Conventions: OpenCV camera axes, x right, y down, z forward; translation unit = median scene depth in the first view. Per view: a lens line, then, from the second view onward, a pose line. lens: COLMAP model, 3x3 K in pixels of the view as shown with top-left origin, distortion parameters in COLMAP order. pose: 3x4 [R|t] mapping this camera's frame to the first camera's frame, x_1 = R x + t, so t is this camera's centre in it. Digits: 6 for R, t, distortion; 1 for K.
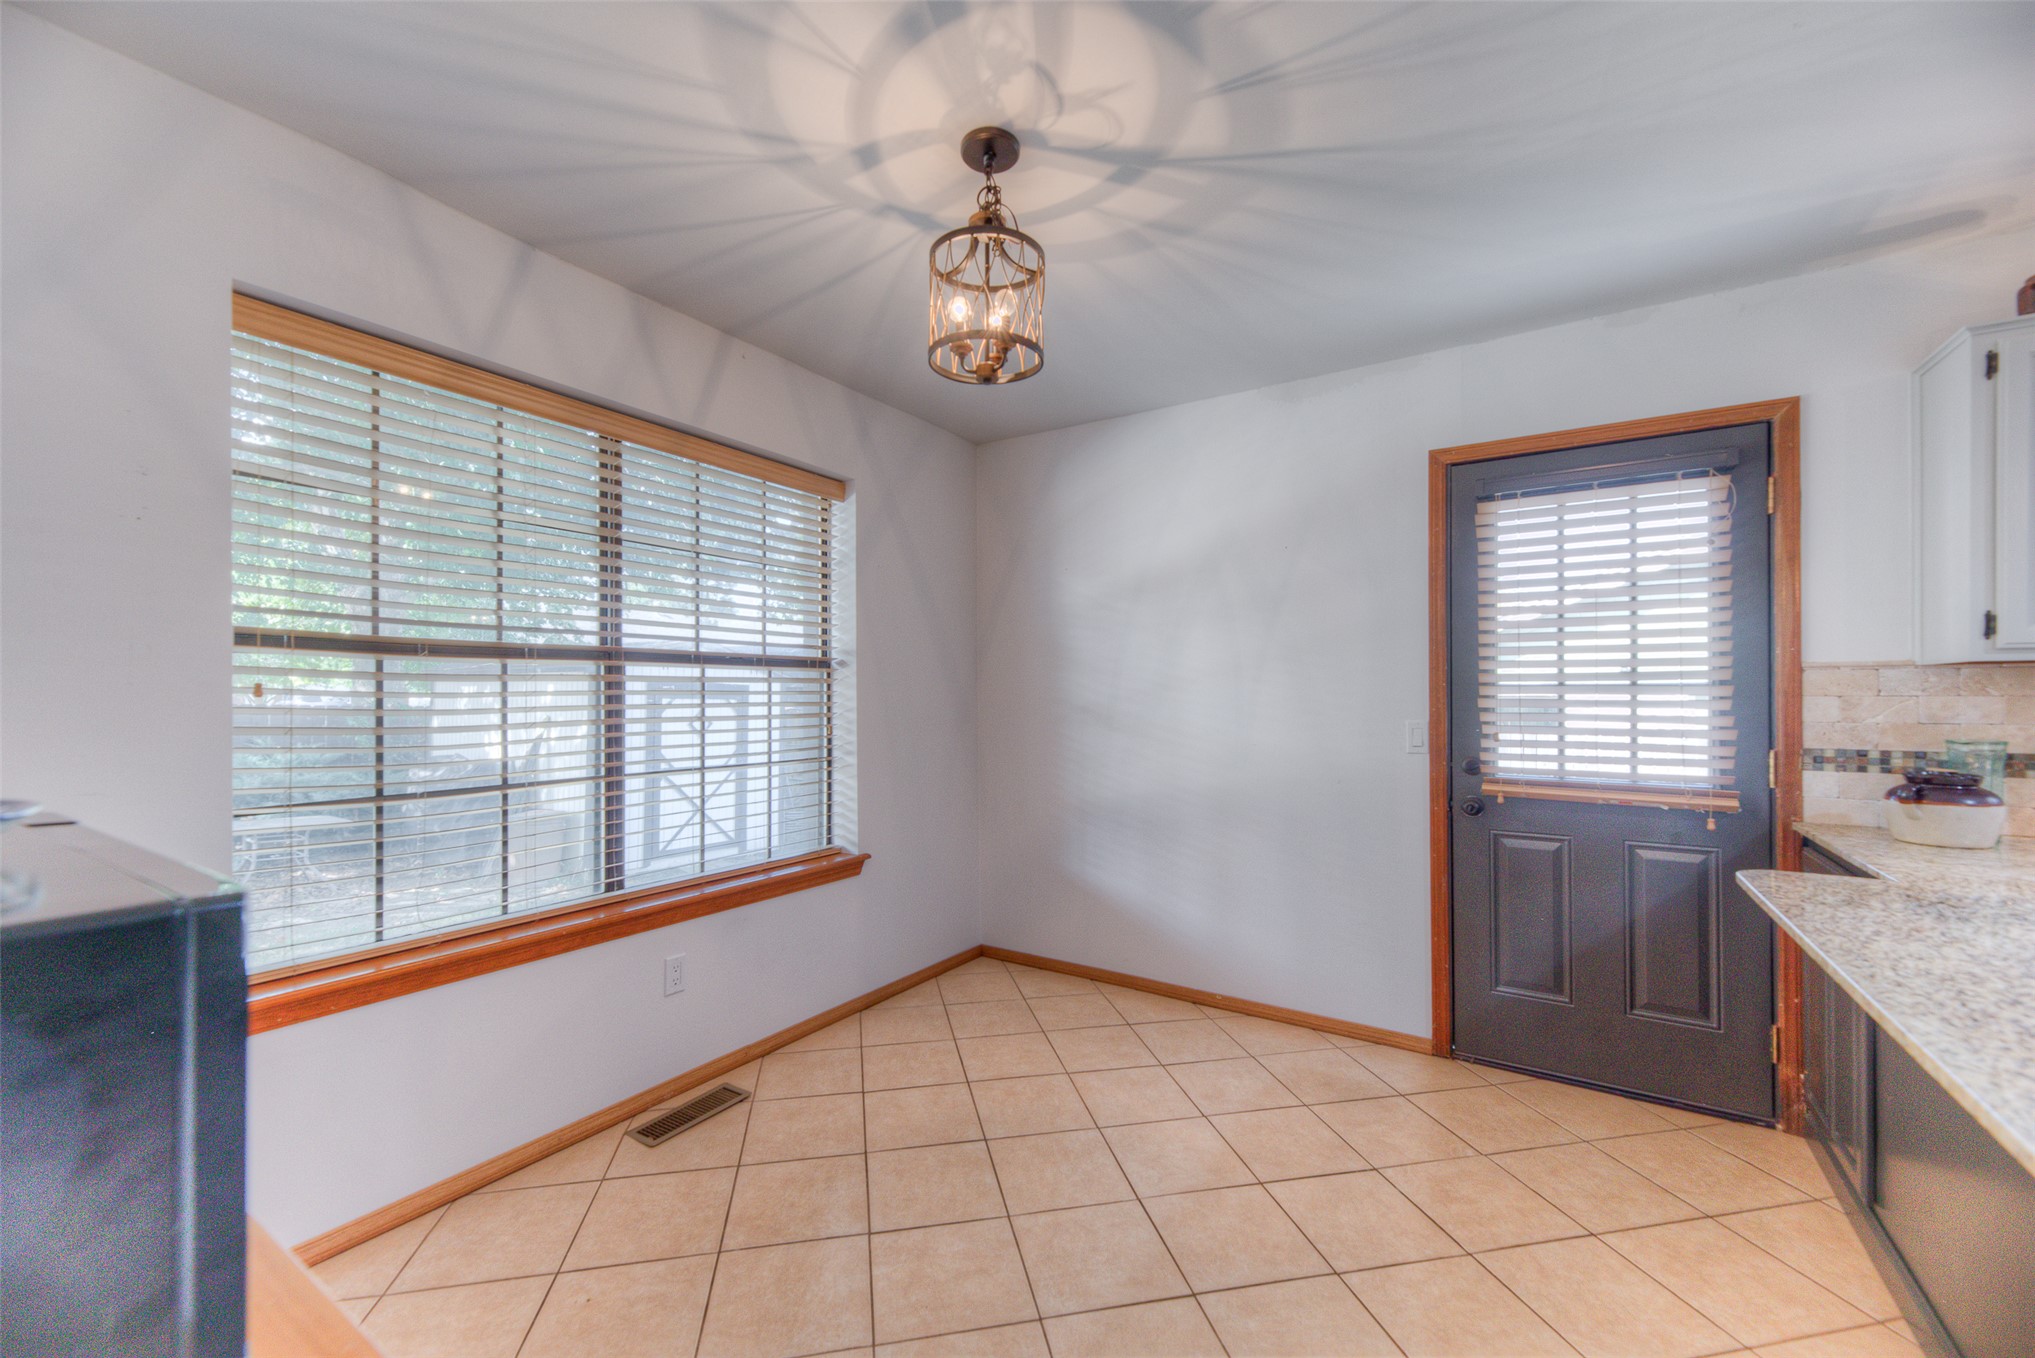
lens RADIAL K [[811.0, 0, 1020.3], [0, 811.0, 687.2], [0, 0, 1]] dist [0.006884, -0.000371]
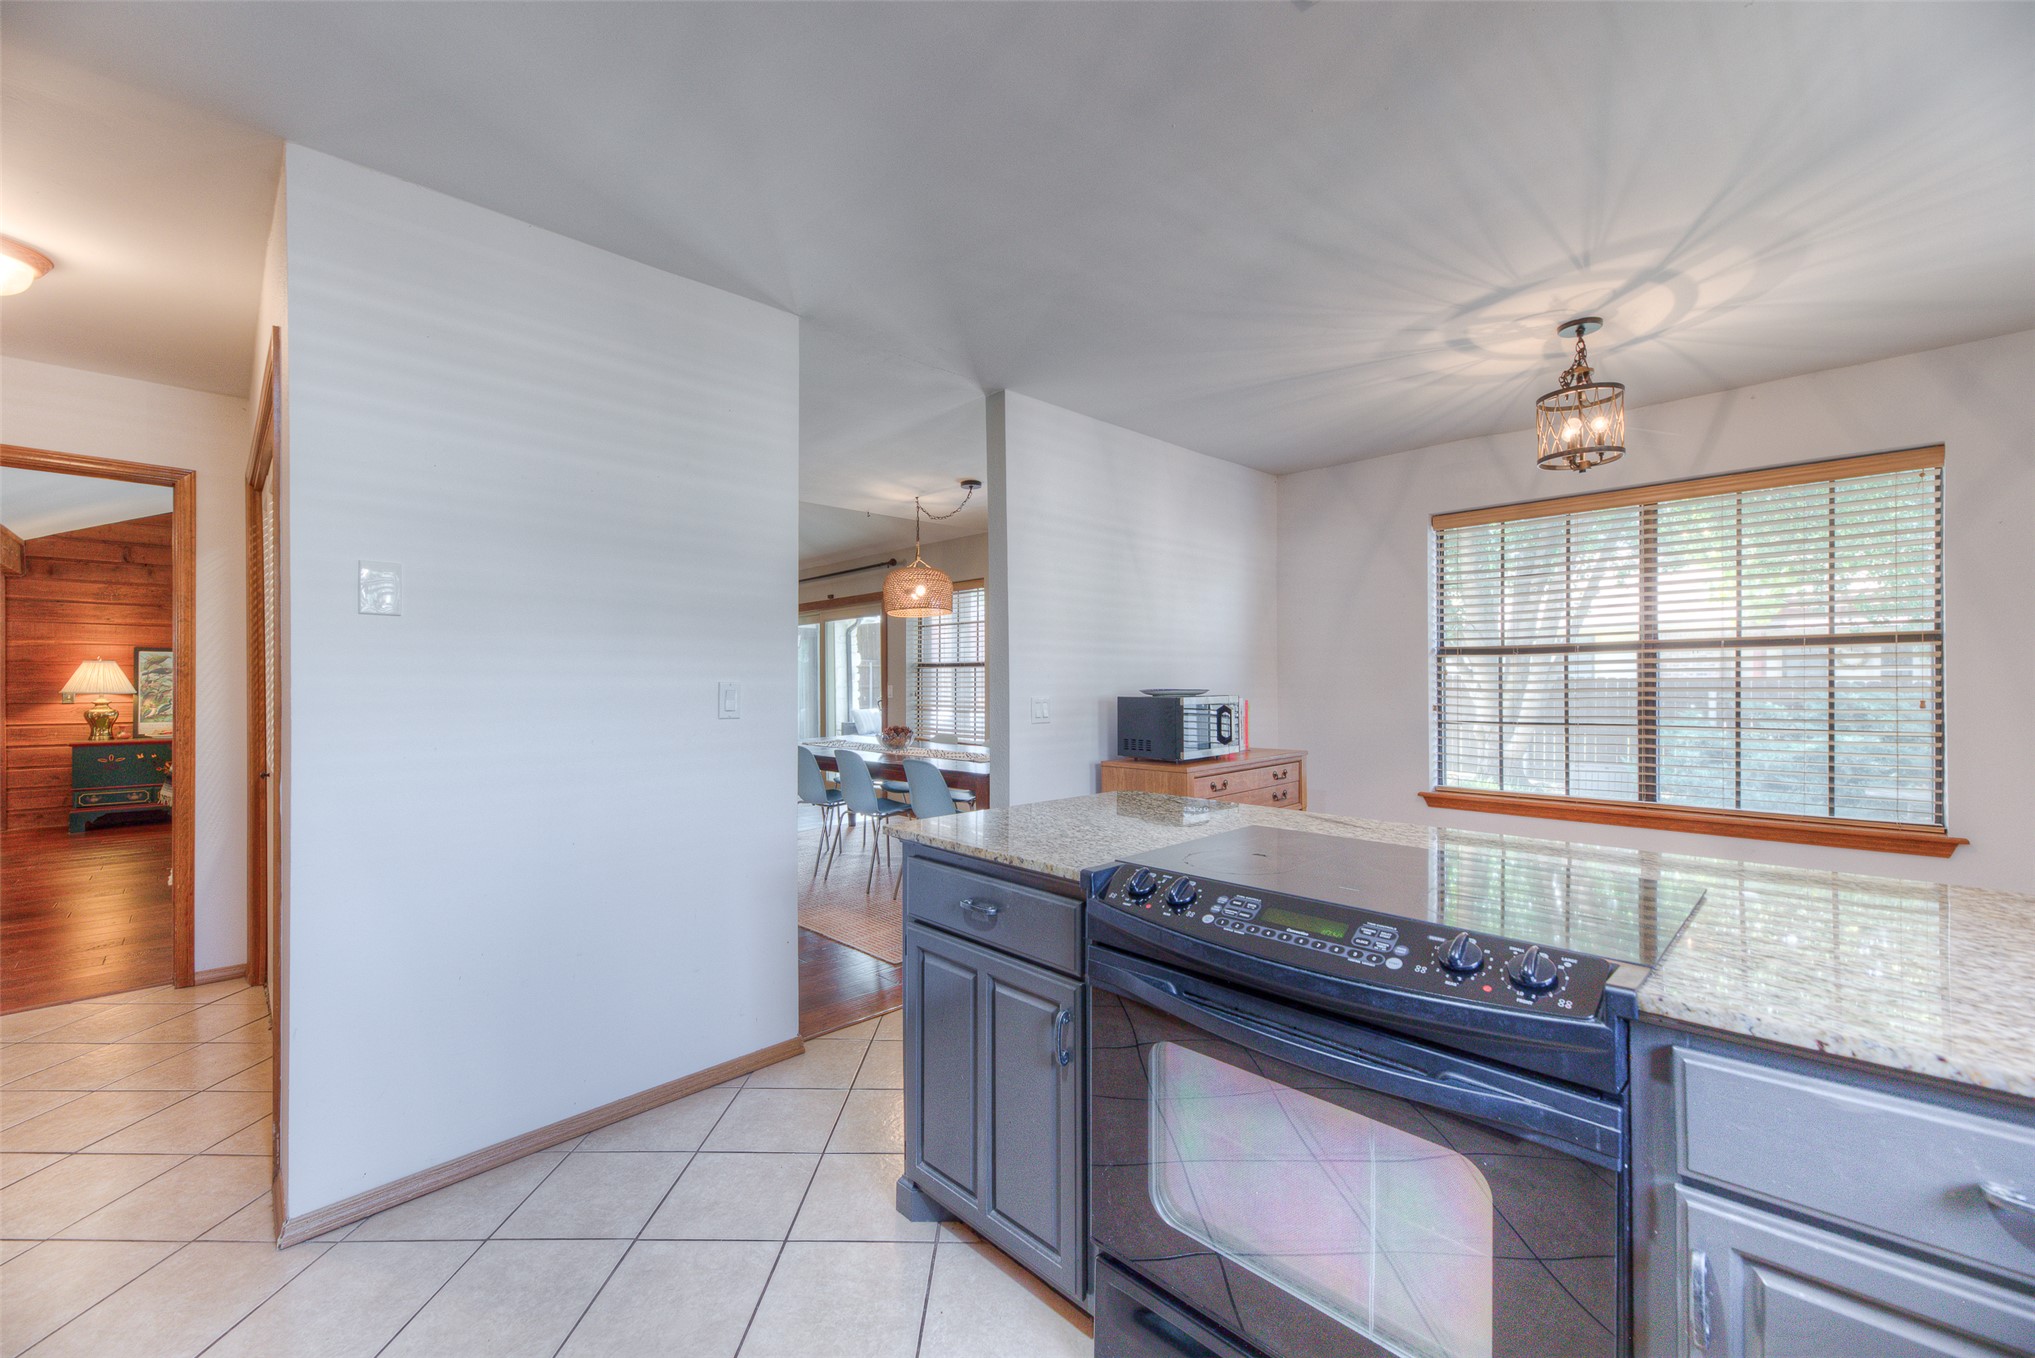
lens RADIAL K [[811.0, 0, 1020.3], [0, 811.0, 687.2], [0, 0, 1]] dist [0.006884, -0.000371]
pose [[-0.217023, 0.009787, -0.976117, 1.237048], [0.018737, 0.999807, 0.005859, 0.006509], [0.975987, -0.017018, -0.217165, 0.191795]]
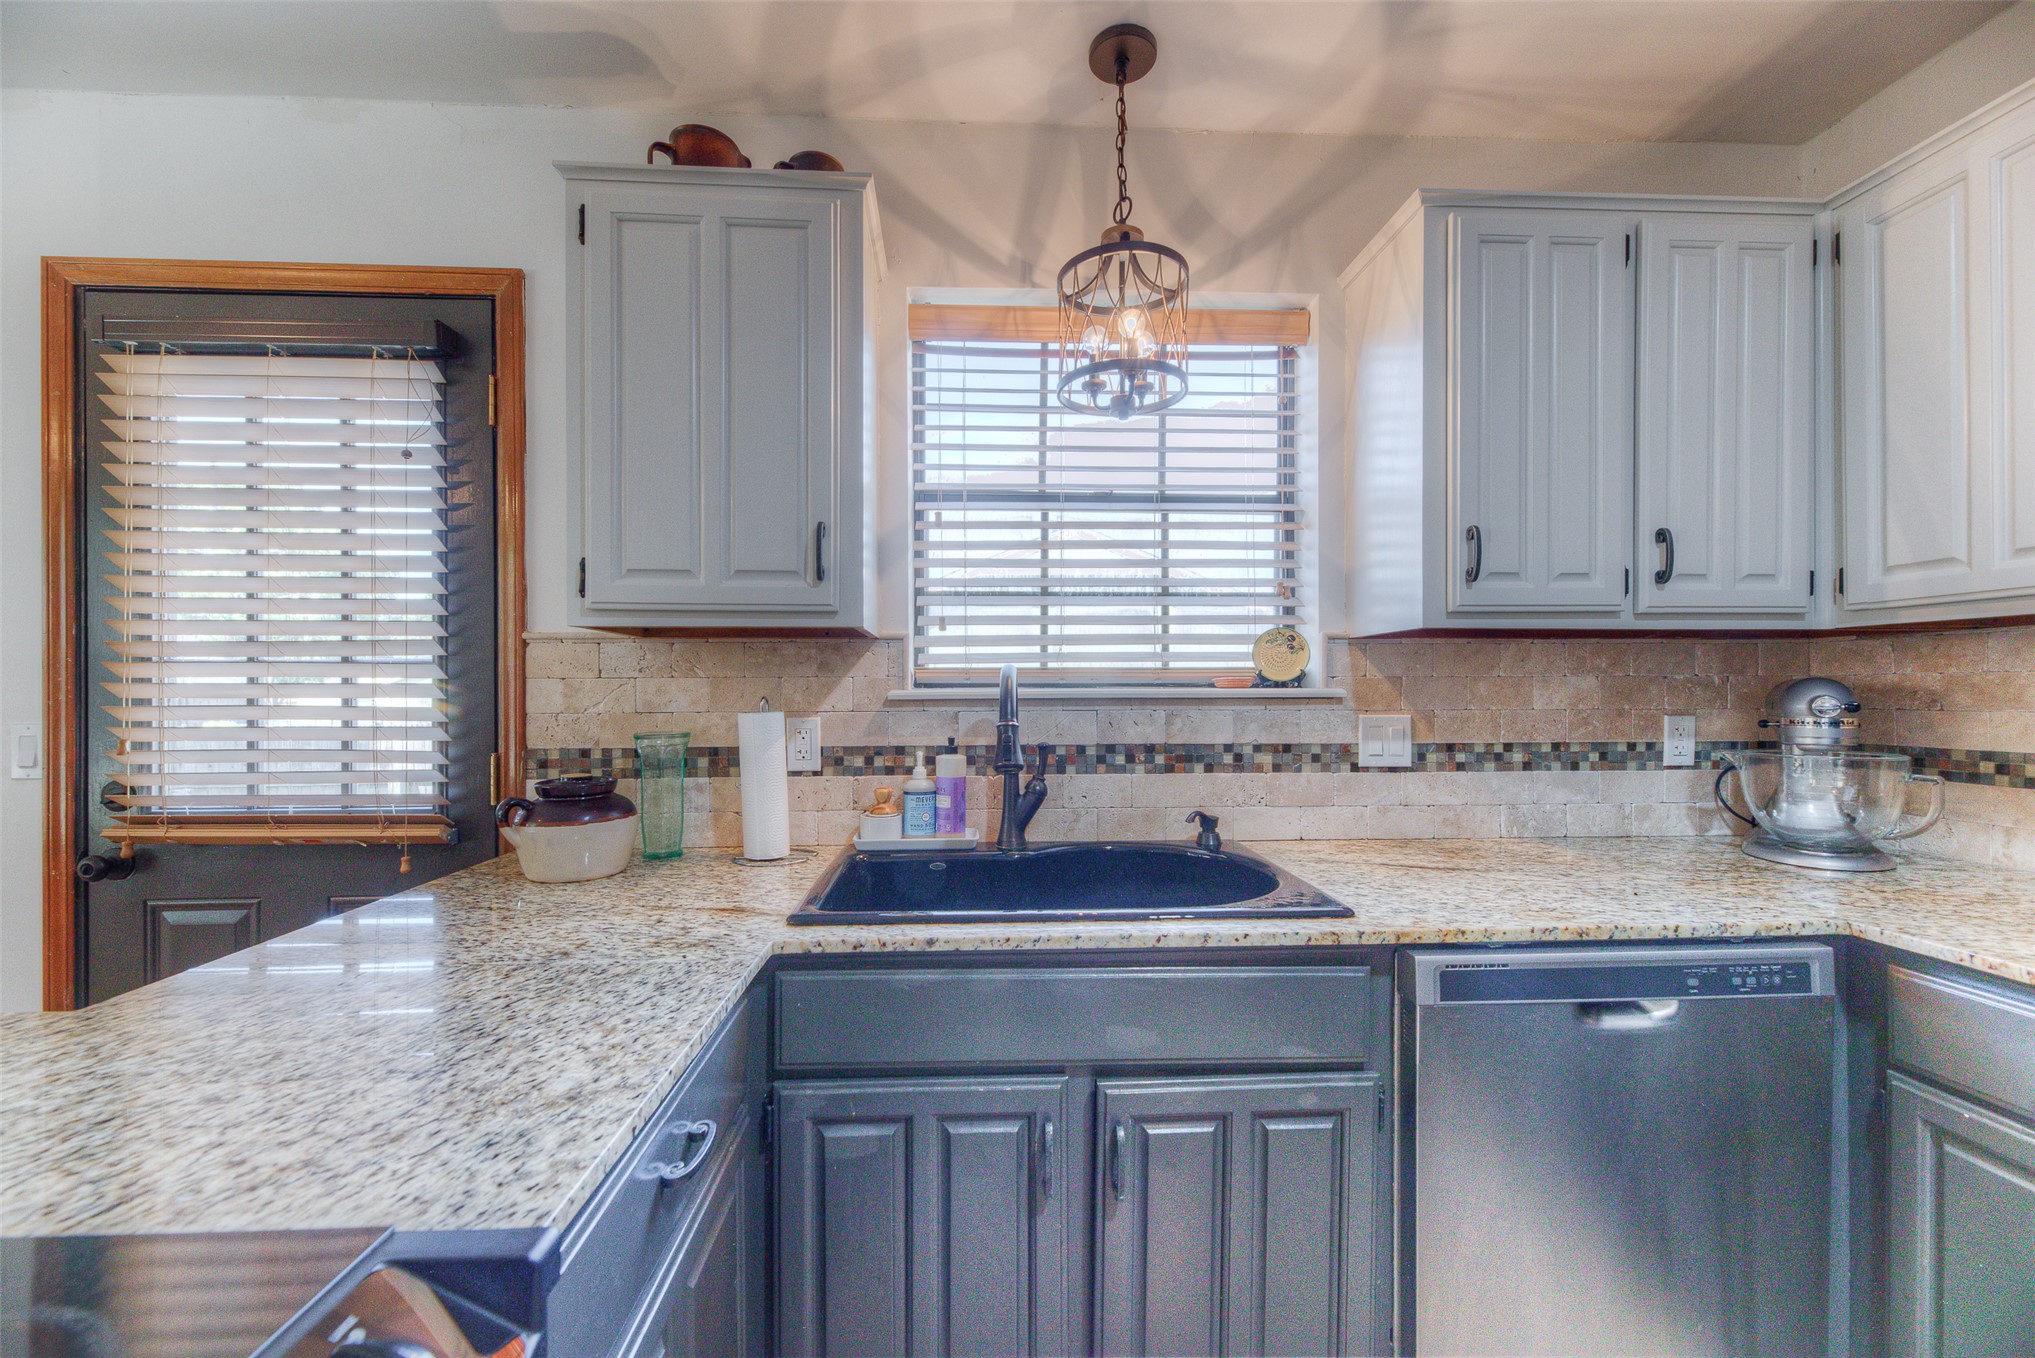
lens RADIAL K [[804.8, 0, 1013.6], [0, 804.8, 691.0], [0, 0, 1]] dist [0.006705, -0.000409]
pose [[0.811527, -0.000707, 0.584315, 0.825515], [-0.001652, 0.999992, 0.003504, 0.017650], [-0.584313, -0.003809, 0.811520, 0.141393]]
